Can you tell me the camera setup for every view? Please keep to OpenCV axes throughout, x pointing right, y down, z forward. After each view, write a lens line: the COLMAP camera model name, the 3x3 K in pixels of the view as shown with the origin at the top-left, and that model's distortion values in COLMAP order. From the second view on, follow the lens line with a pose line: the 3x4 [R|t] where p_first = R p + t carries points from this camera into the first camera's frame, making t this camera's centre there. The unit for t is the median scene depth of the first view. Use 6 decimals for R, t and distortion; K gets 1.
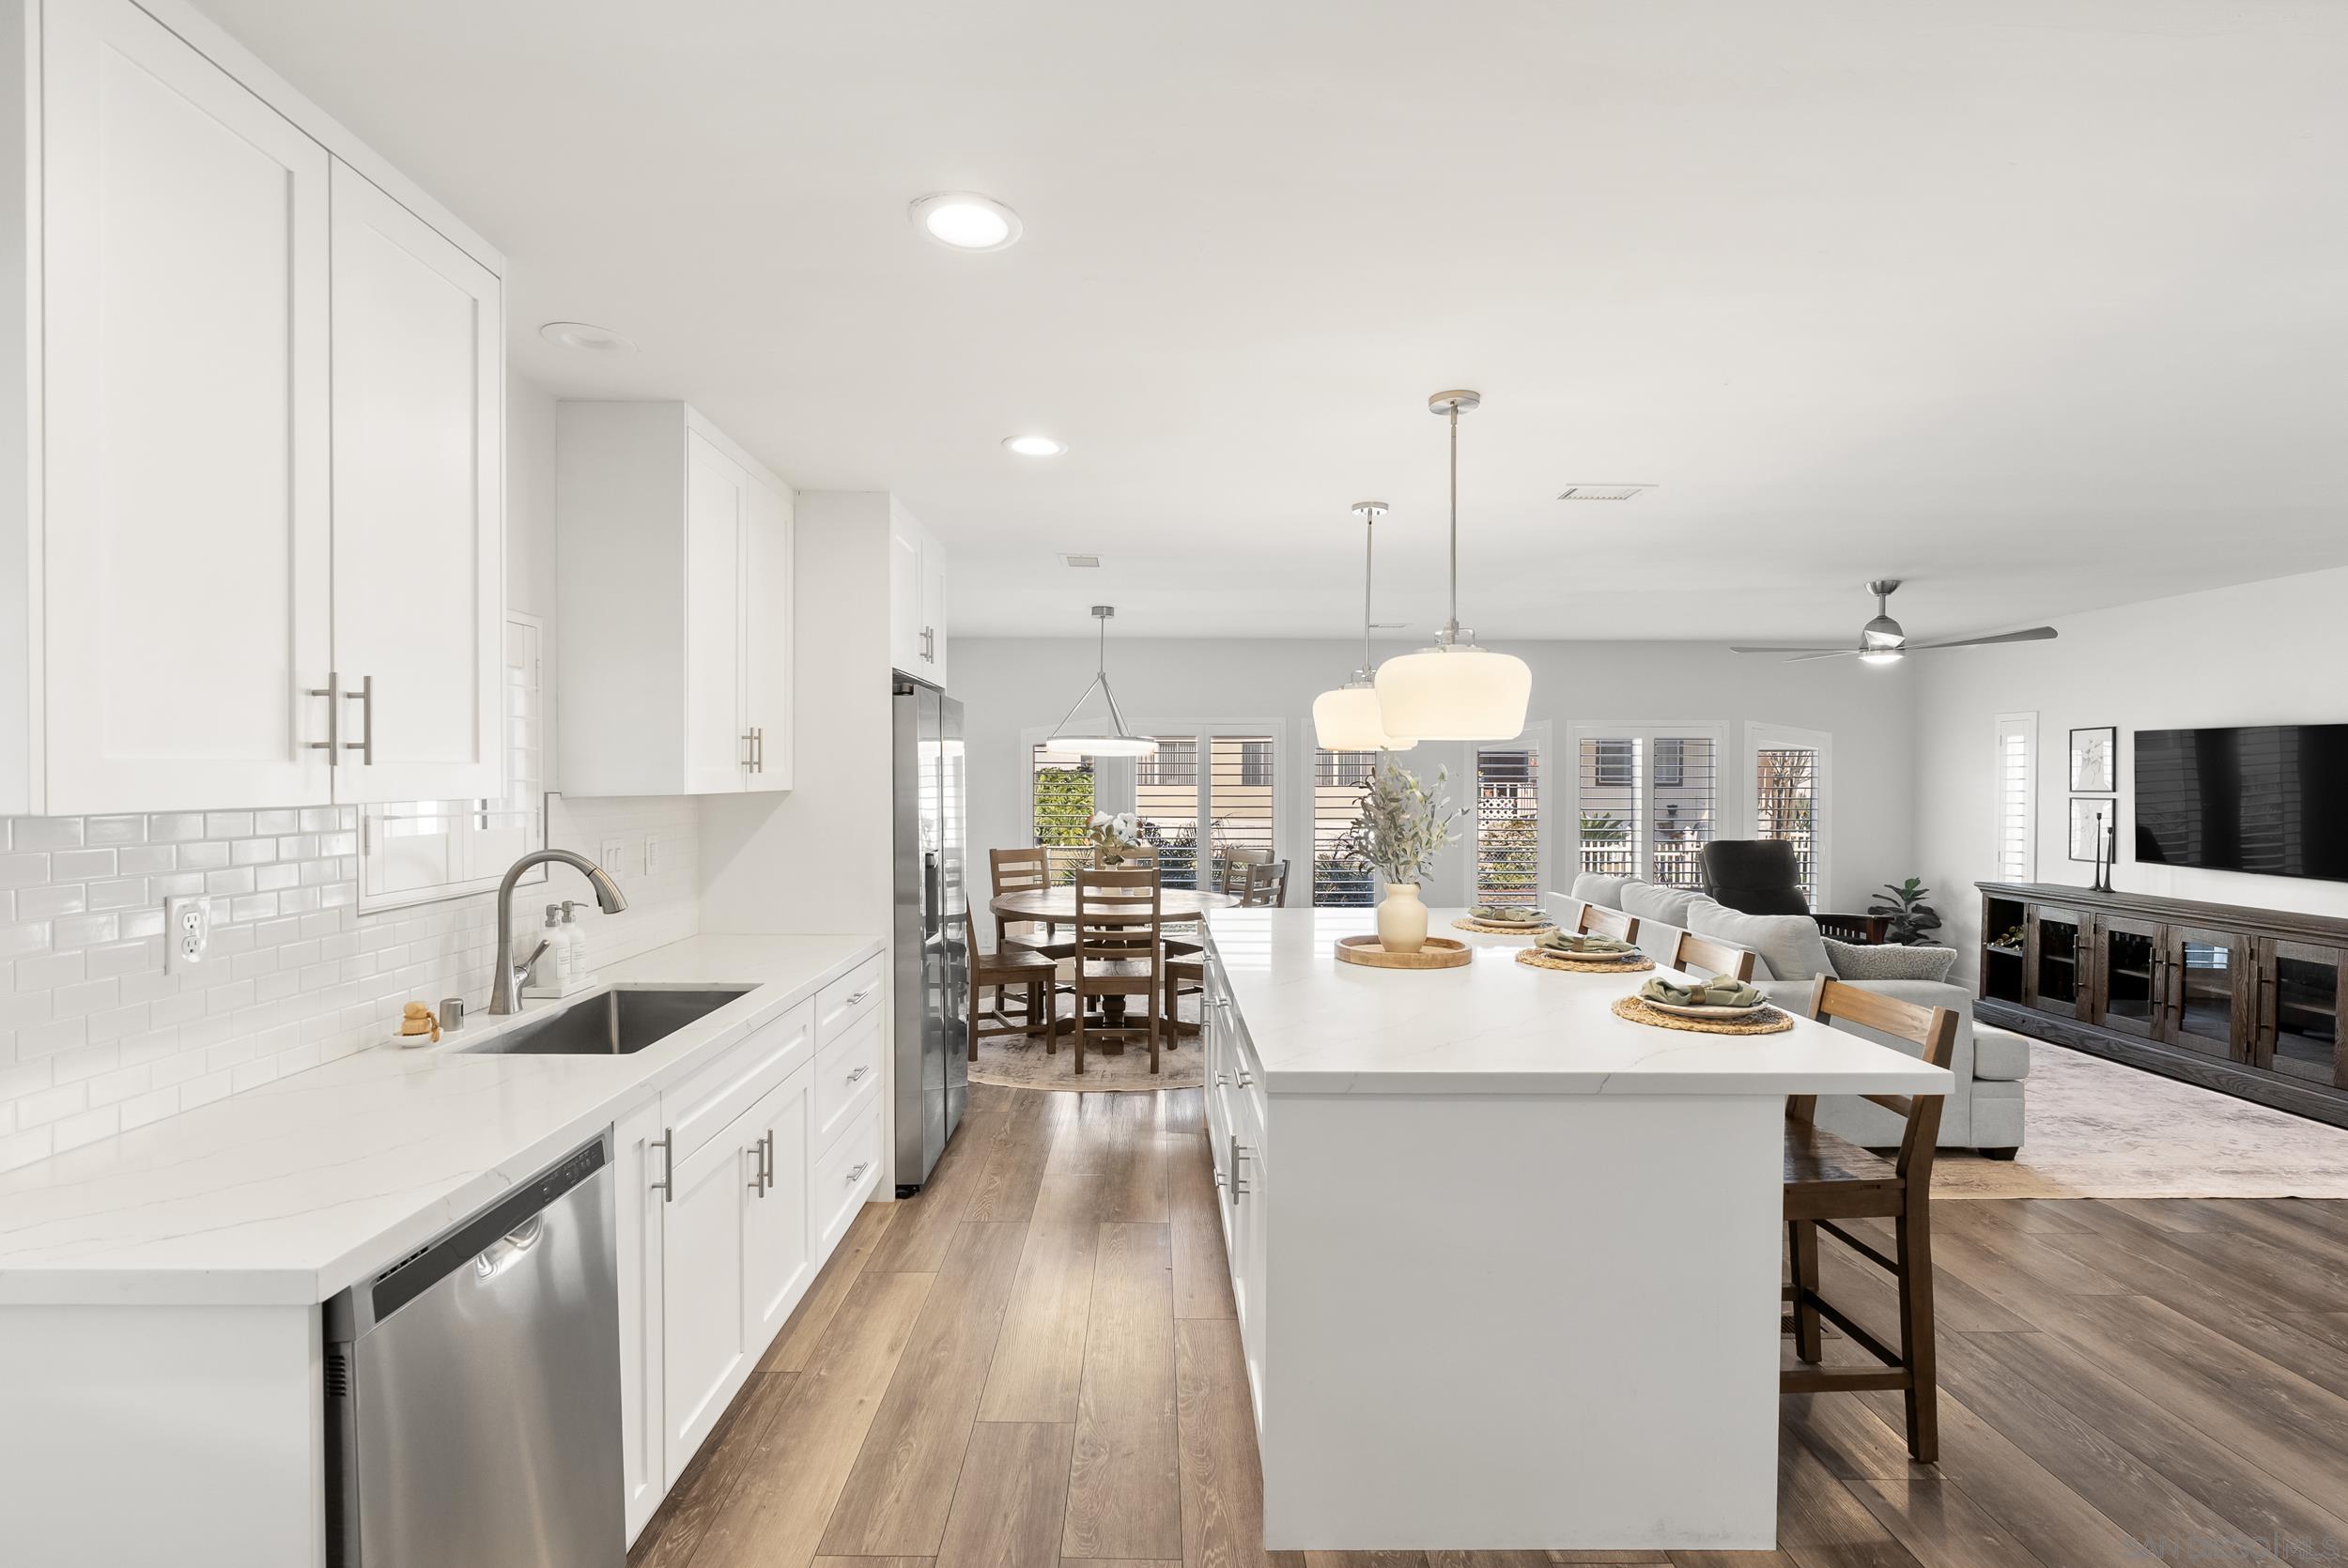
lens RADIAL K [[1072.5, 0, 1163.3], [0, 1072.5, 795.9], [0, 0, 1]] dist [-0.007042, 0.003555]
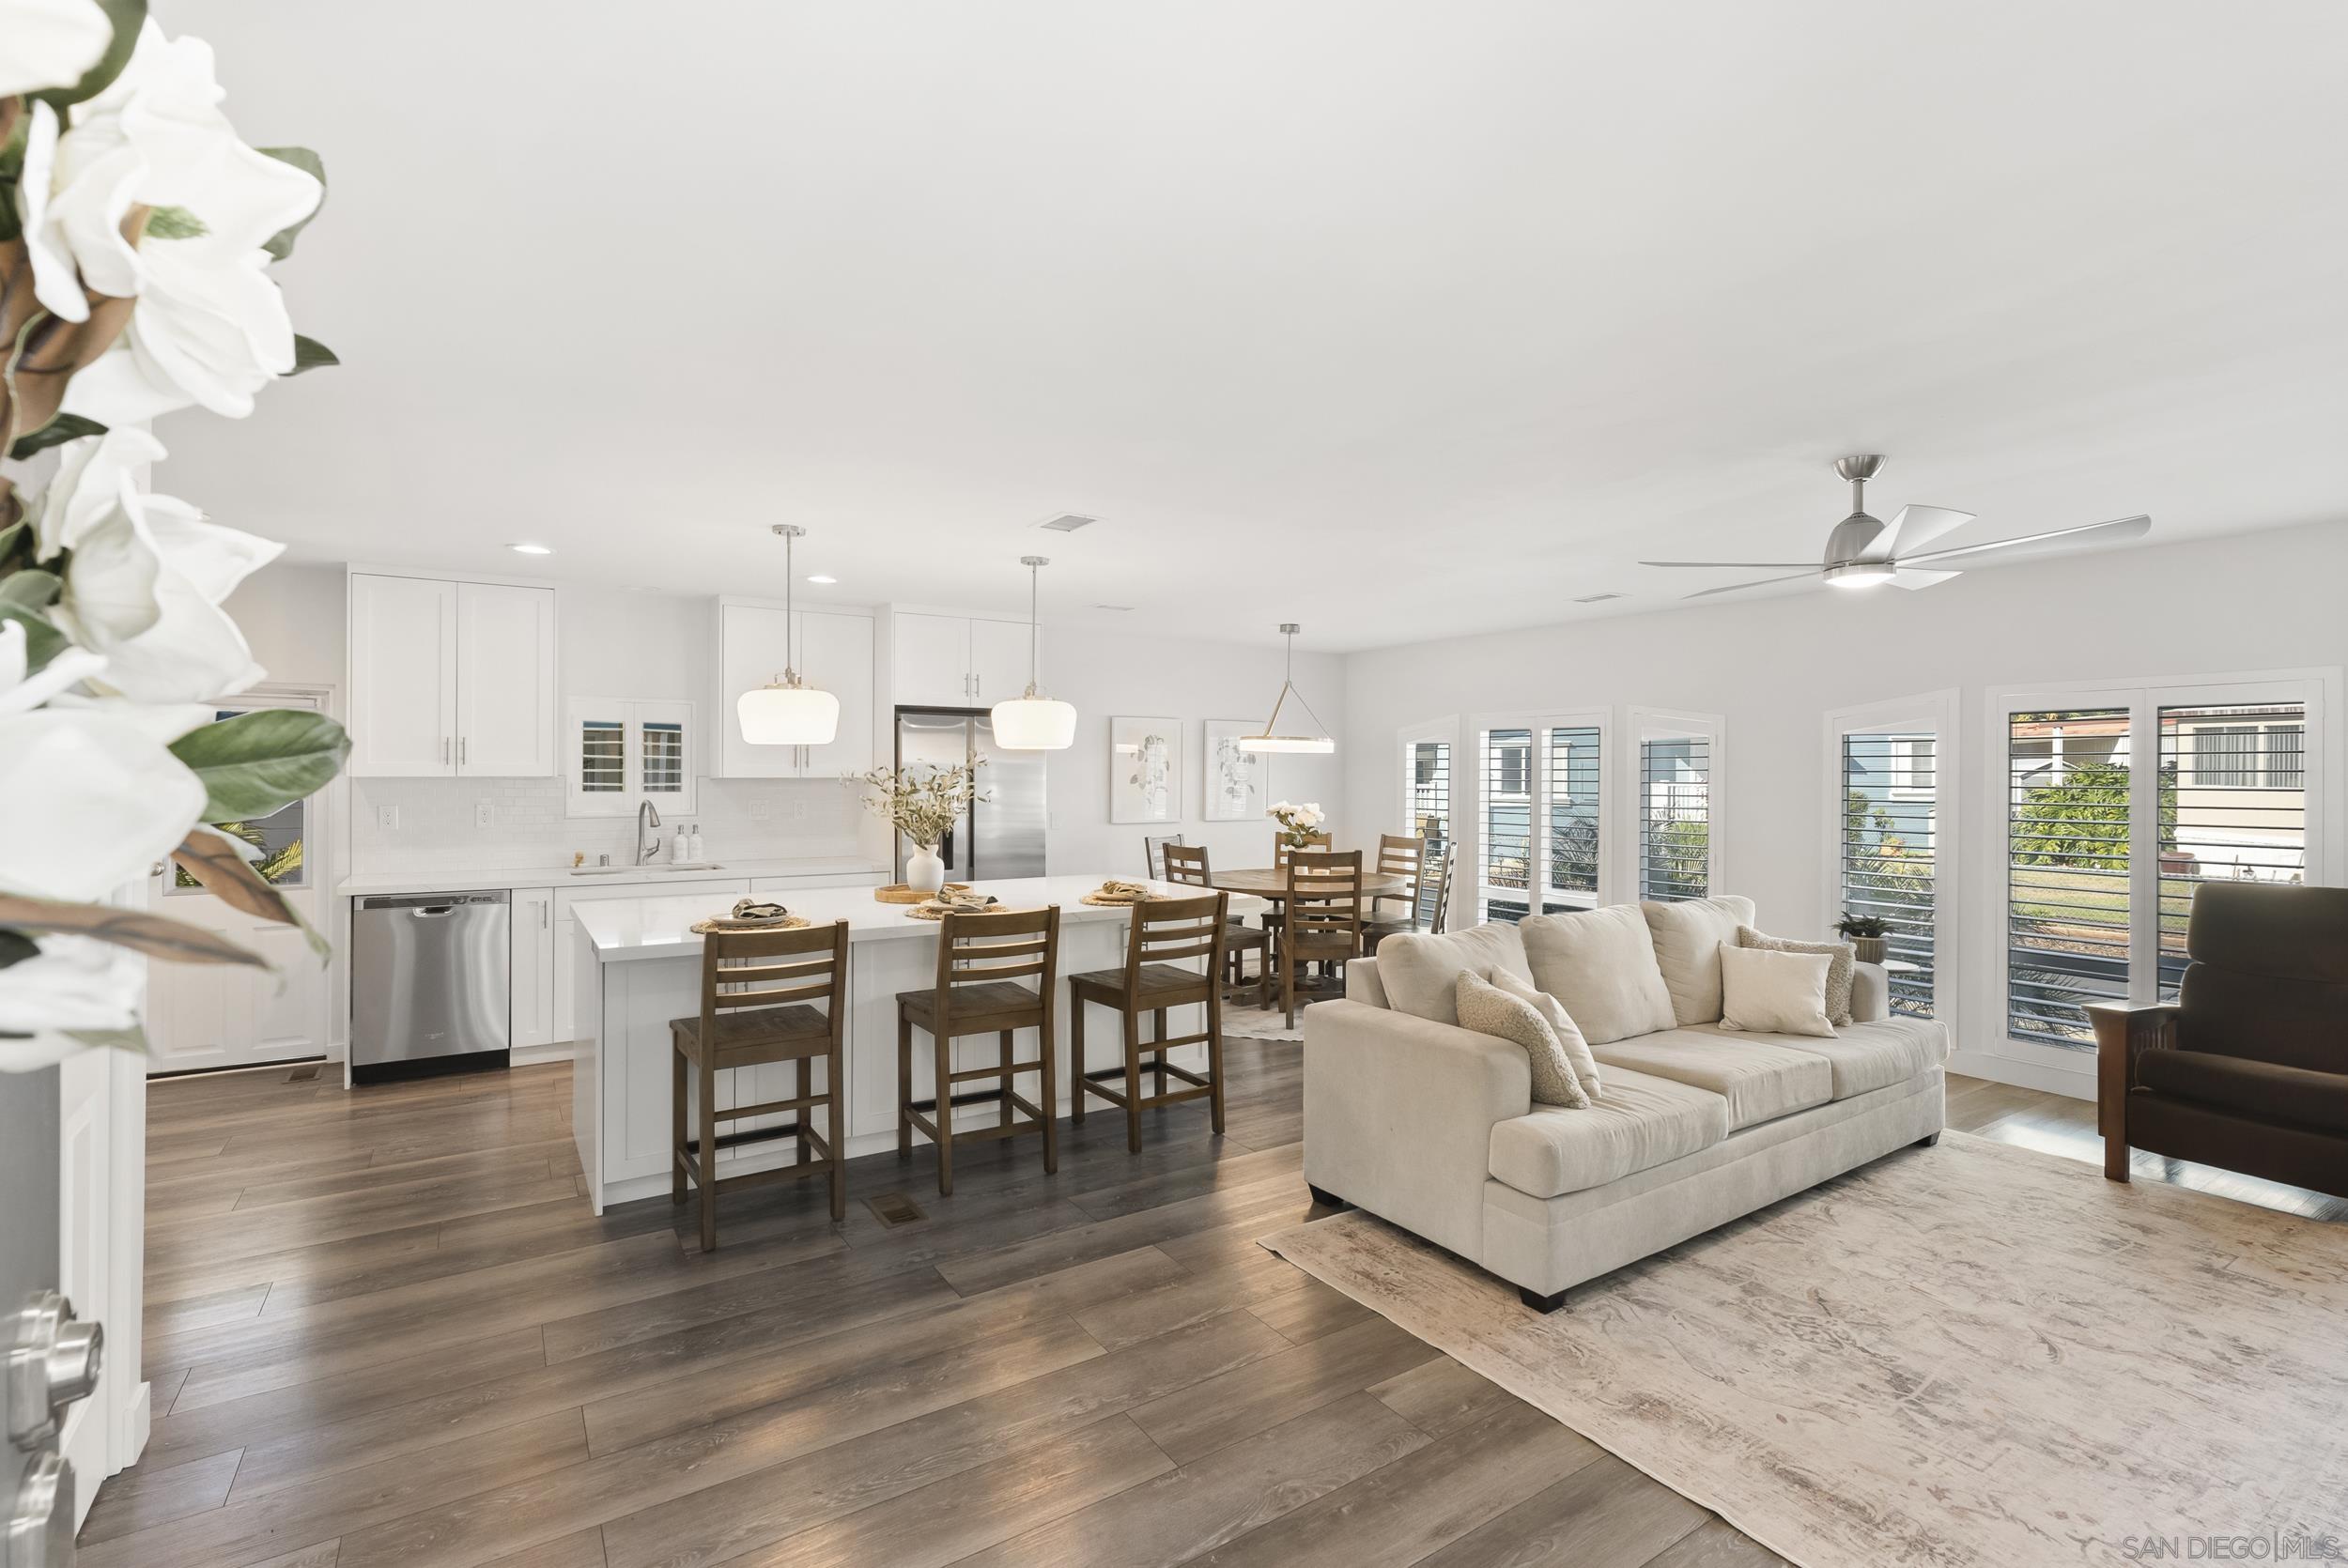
lens RADIAL K [[1072.5, 0, 1176.0], [0, 1072.5, 768.9], [0, 0, 1]] dist [-0.007042, 0.003555]
pose [[0.545936, -0.004121, -0.837817, 0.841168], [-0.017450, 0.999715, -0.016288, 0.000116], [0.837645, 0.023512, 0.545708, 0.275497]]
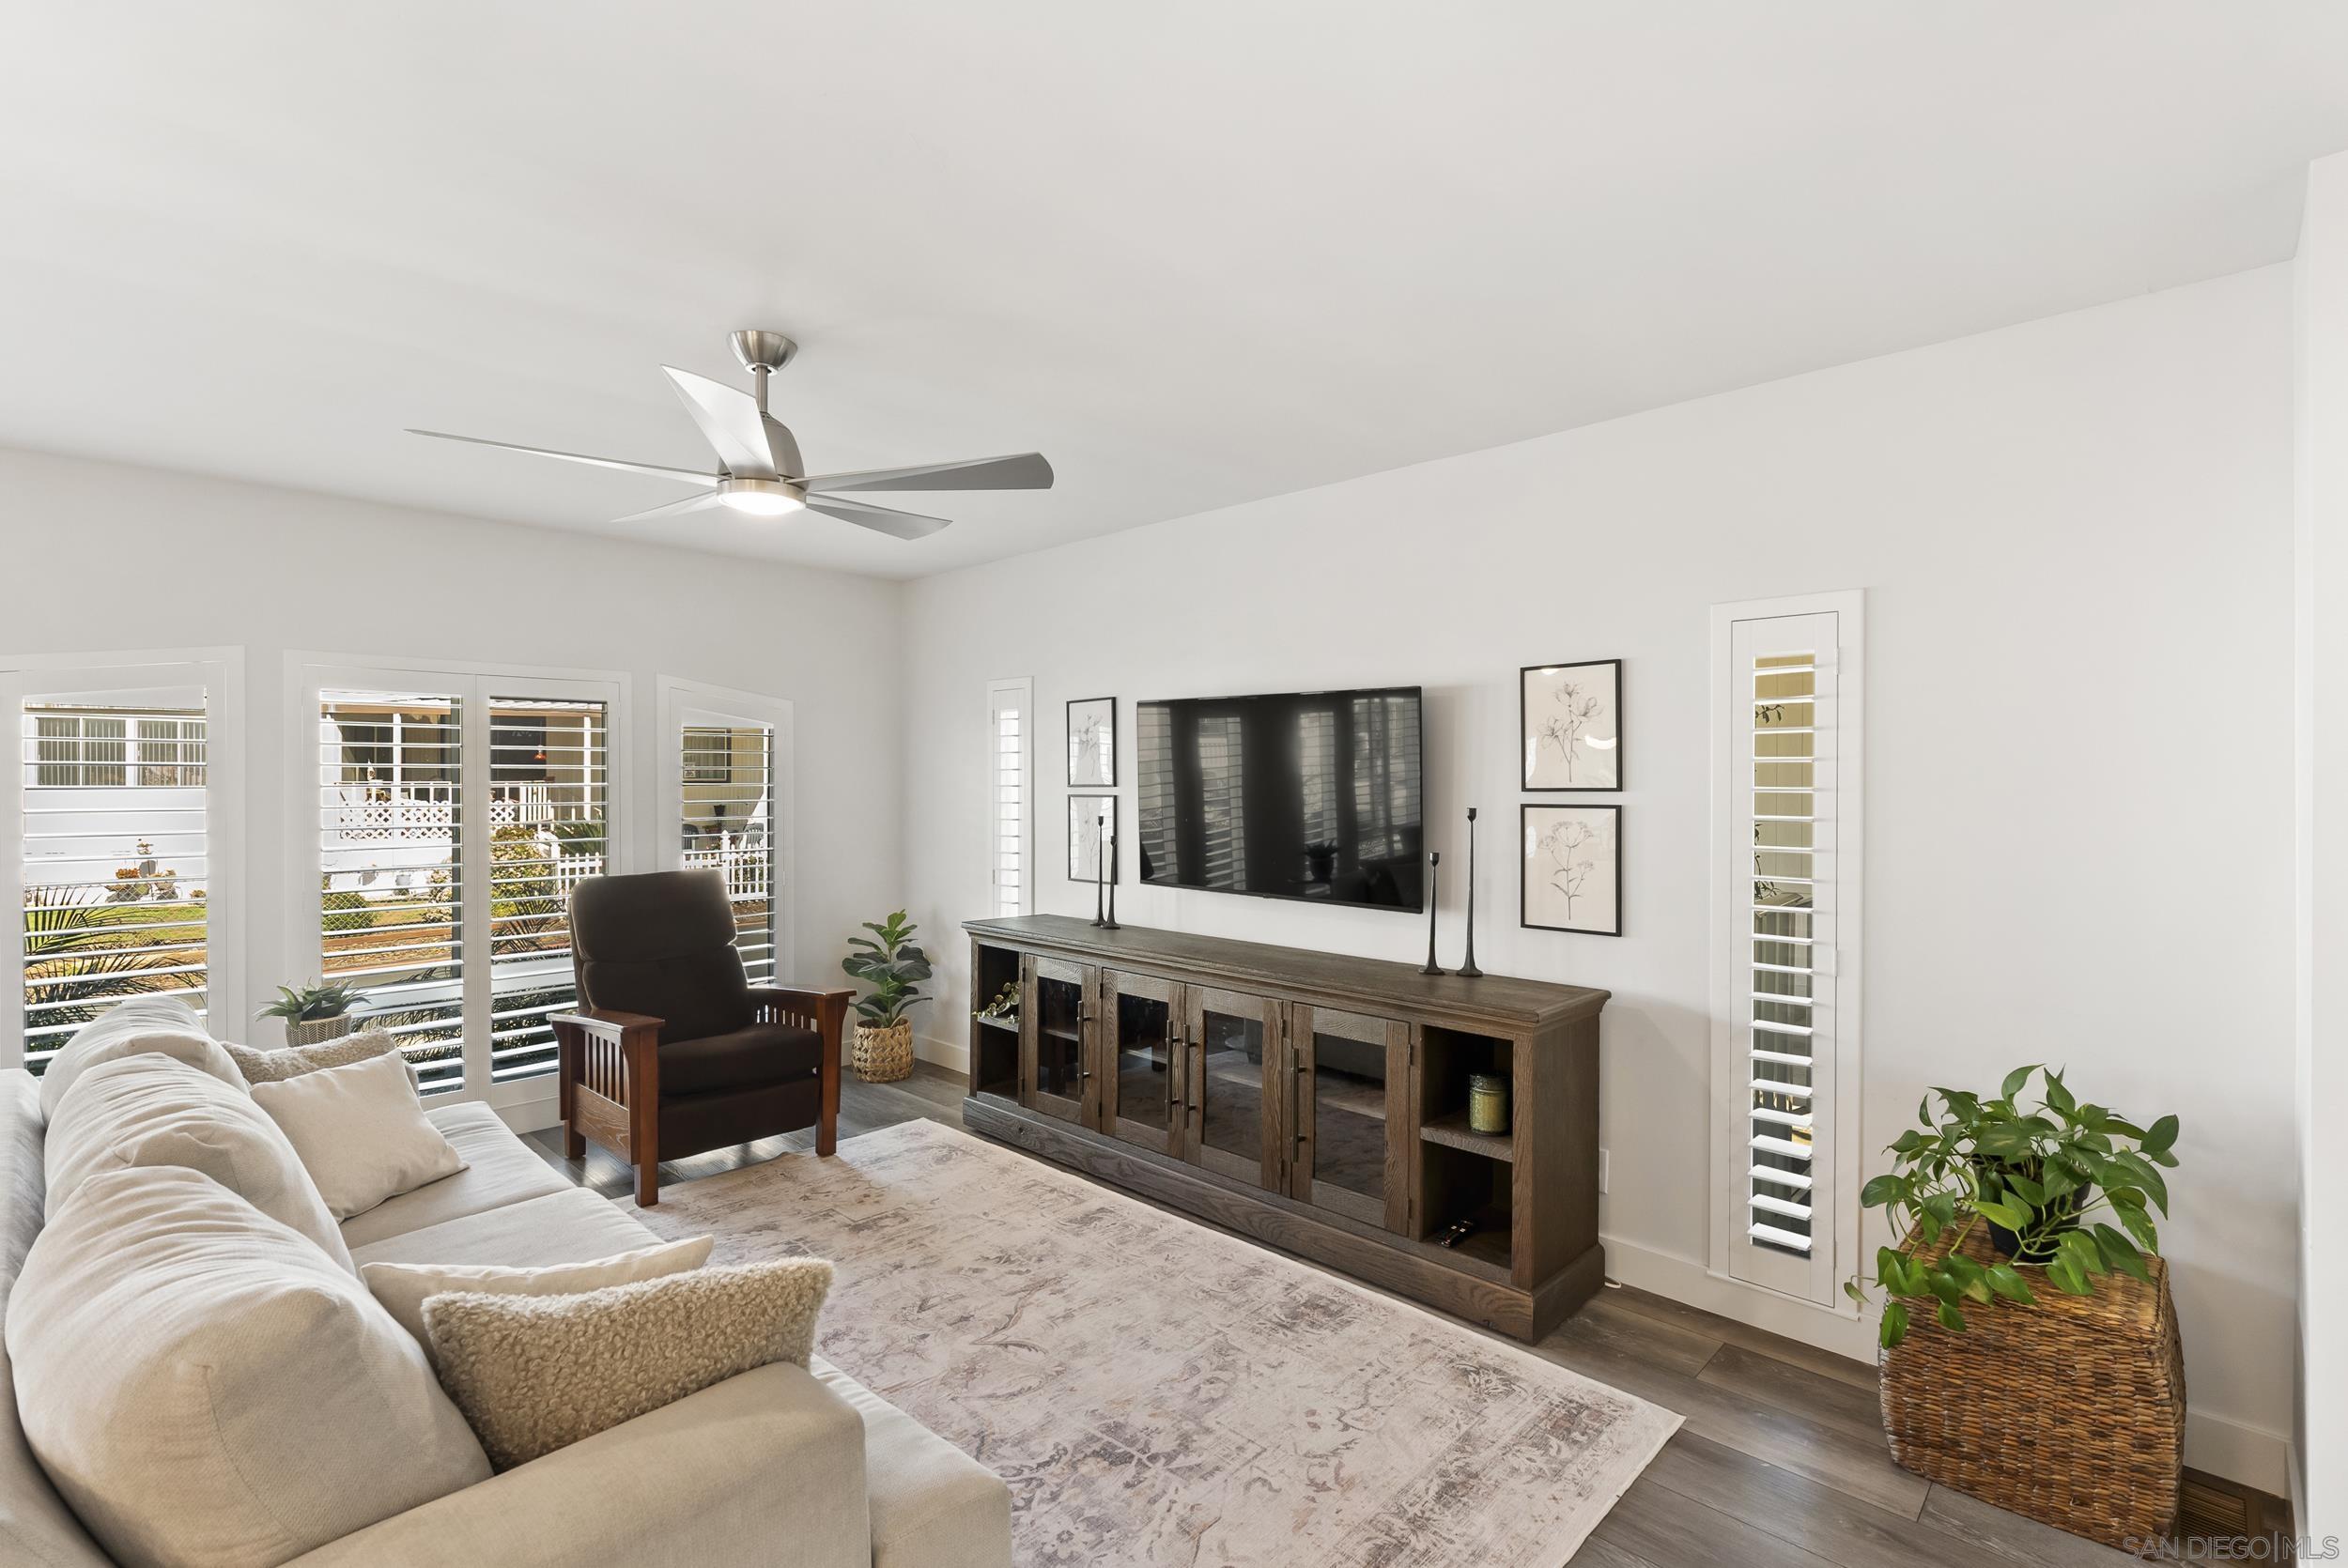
lens RADIAL K [[1072.5, 0, 1168.2], [0, 1072.5, 777.2], [0, 0, 1]] dist [-0.007042, 0.003555]
pose [[0.693514, -0.001610, 0.720441, 0.392270], [0.013266, 0.999856, -0.010535, -0.001808], [-0.720321, 0.016864, 0.693436, 0.472613]]
